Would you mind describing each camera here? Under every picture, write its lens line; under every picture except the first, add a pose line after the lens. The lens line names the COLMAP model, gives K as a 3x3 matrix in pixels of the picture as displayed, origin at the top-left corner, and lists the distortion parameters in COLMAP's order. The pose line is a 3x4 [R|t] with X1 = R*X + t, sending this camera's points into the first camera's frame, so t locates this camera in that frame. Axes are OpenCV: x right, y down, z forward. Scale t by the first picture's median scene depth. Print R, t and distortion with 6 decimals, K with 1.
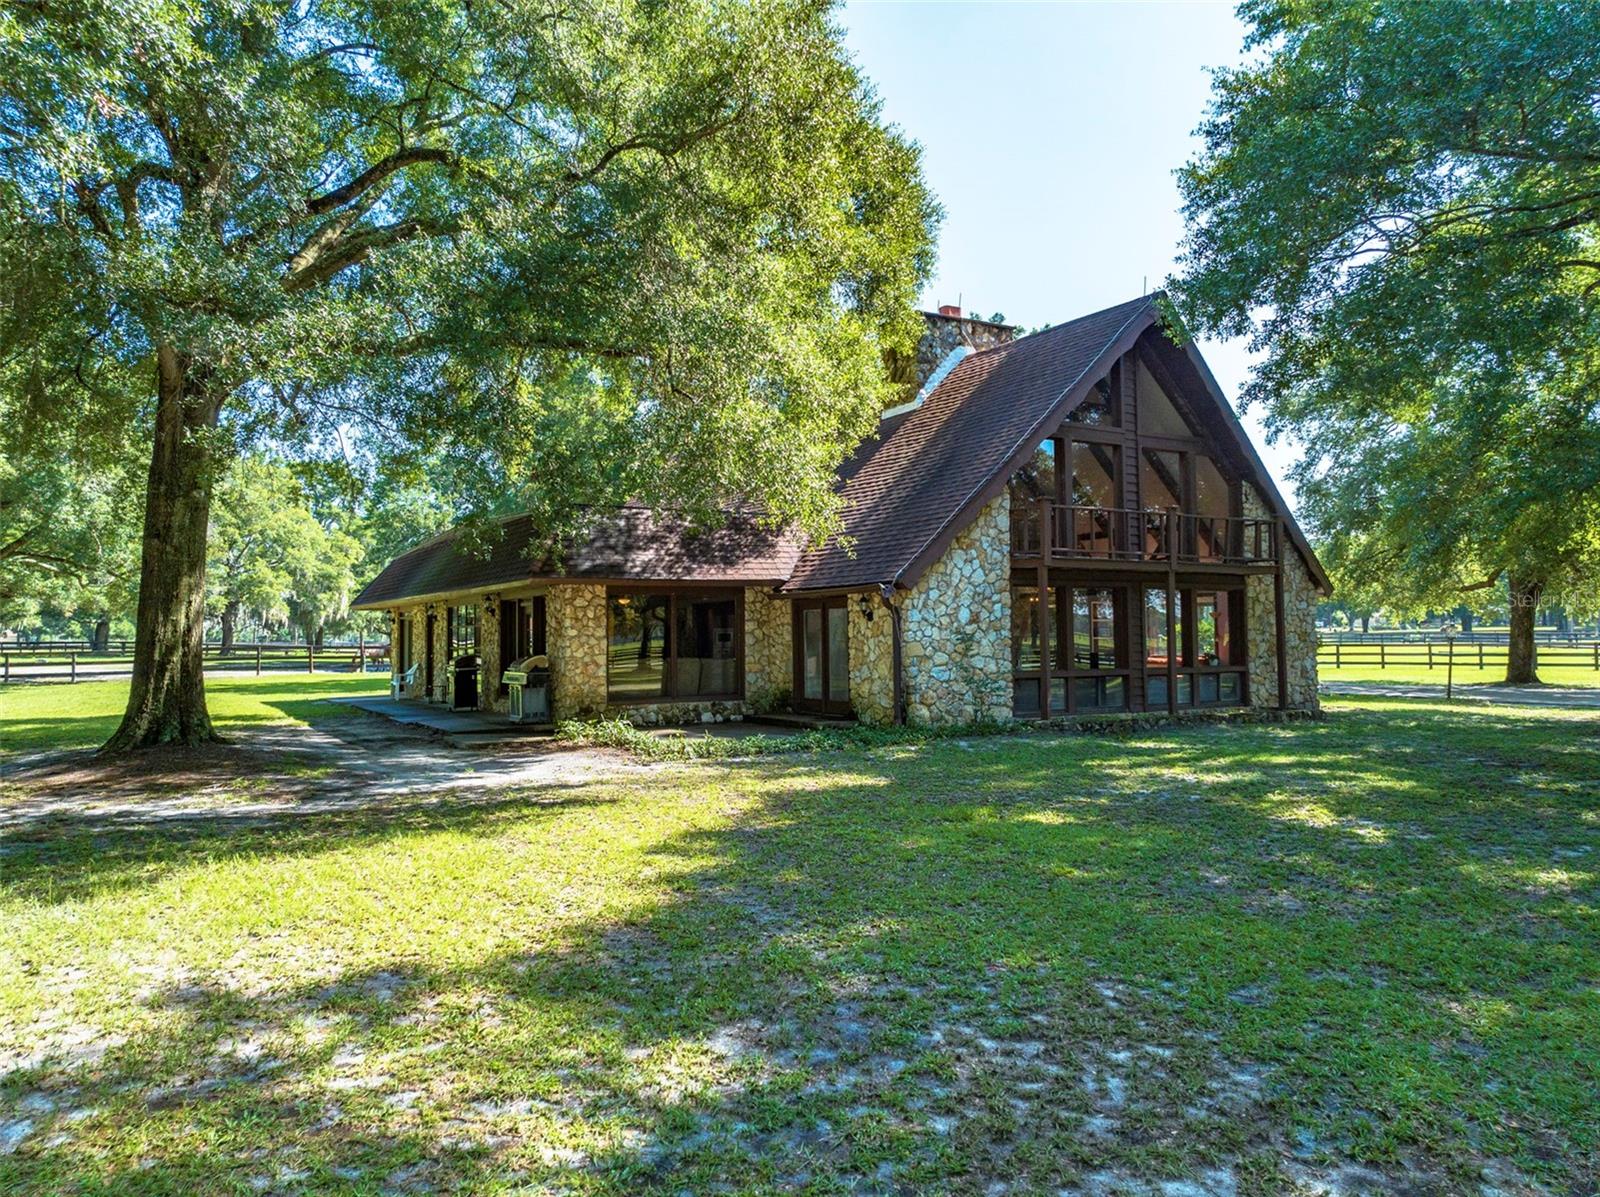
lens RADIAL K [[1116.8, 0, 800.8], [0, 1116.8, 593.2], [0, 0, 1]] dist [-0.042165, 0.008969]
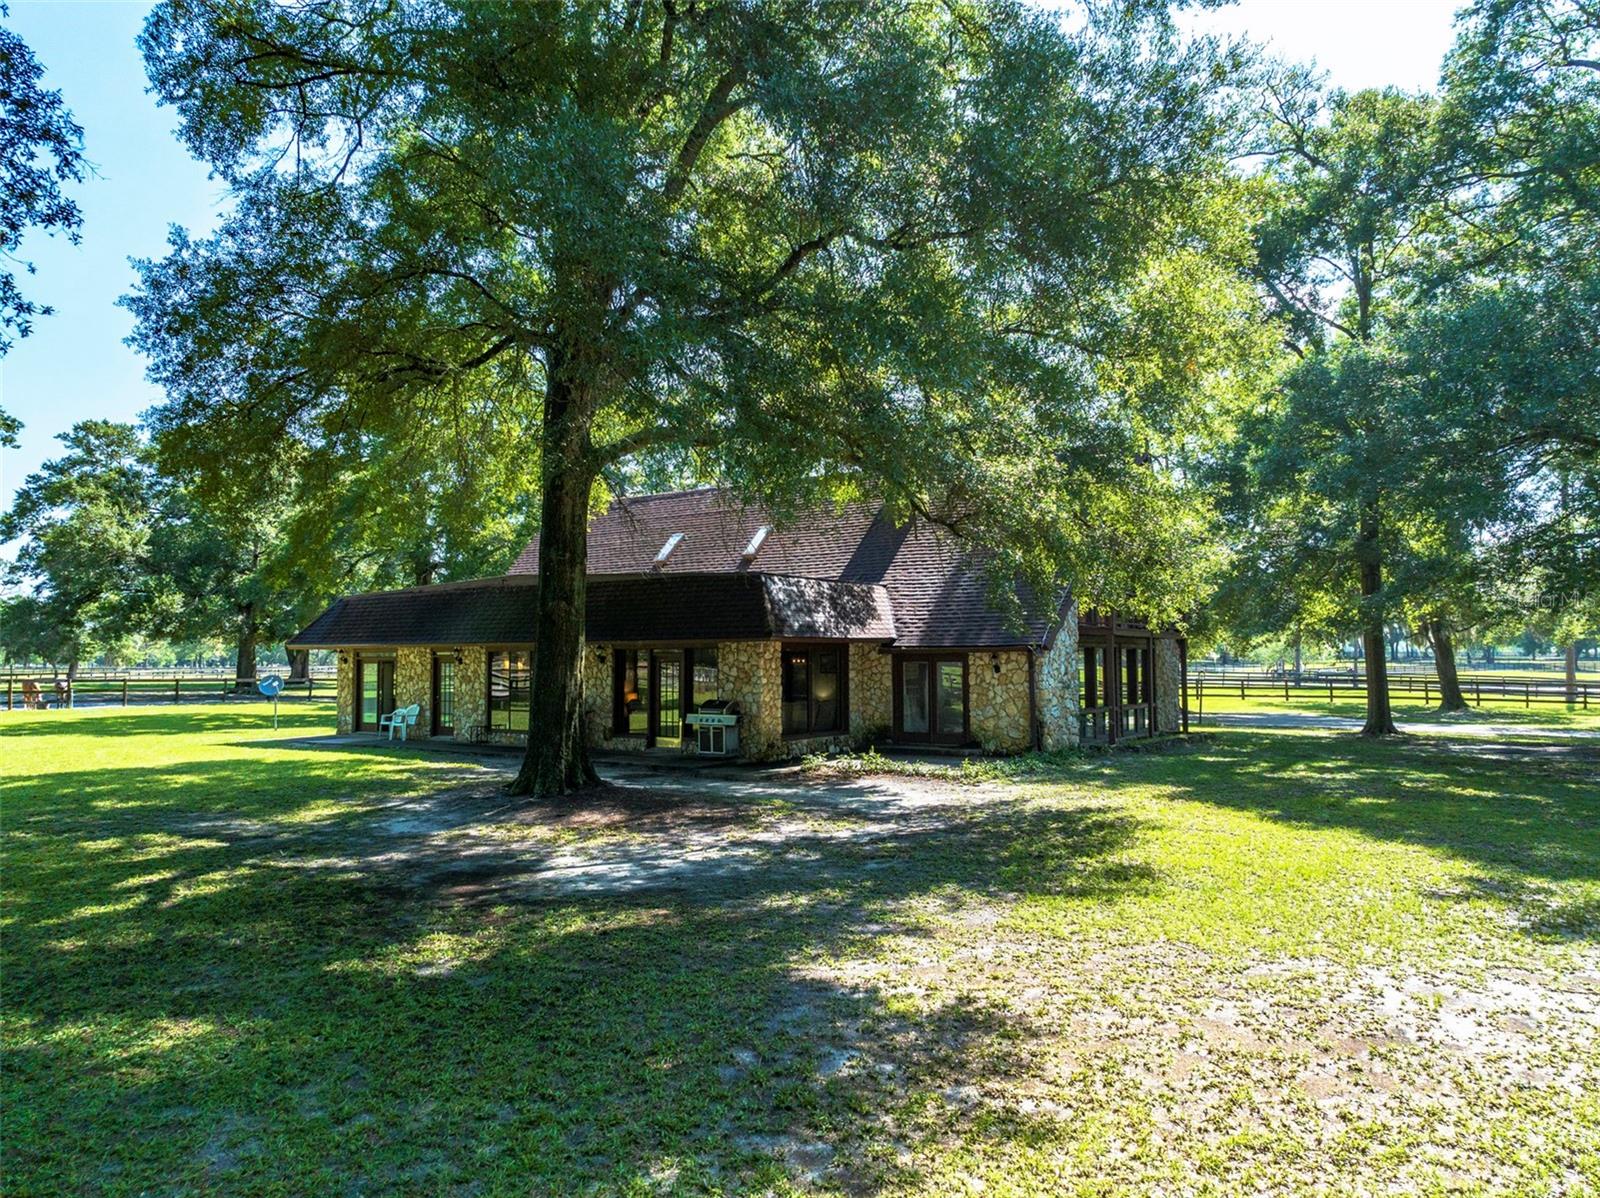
lens RADIAL K [[1116.8, 0, 800.4], [0, 1116.8, 599.6], [0, 0, 1]] dist [-0.042165, 0.008969]
pose [[0.894728, 0.033395, 0.445362, -0.737455], [-0.023230, 0.999331, -0.028265, -0.018928], [-0.446008, 0.014944, 0.894904, -0.081885]]
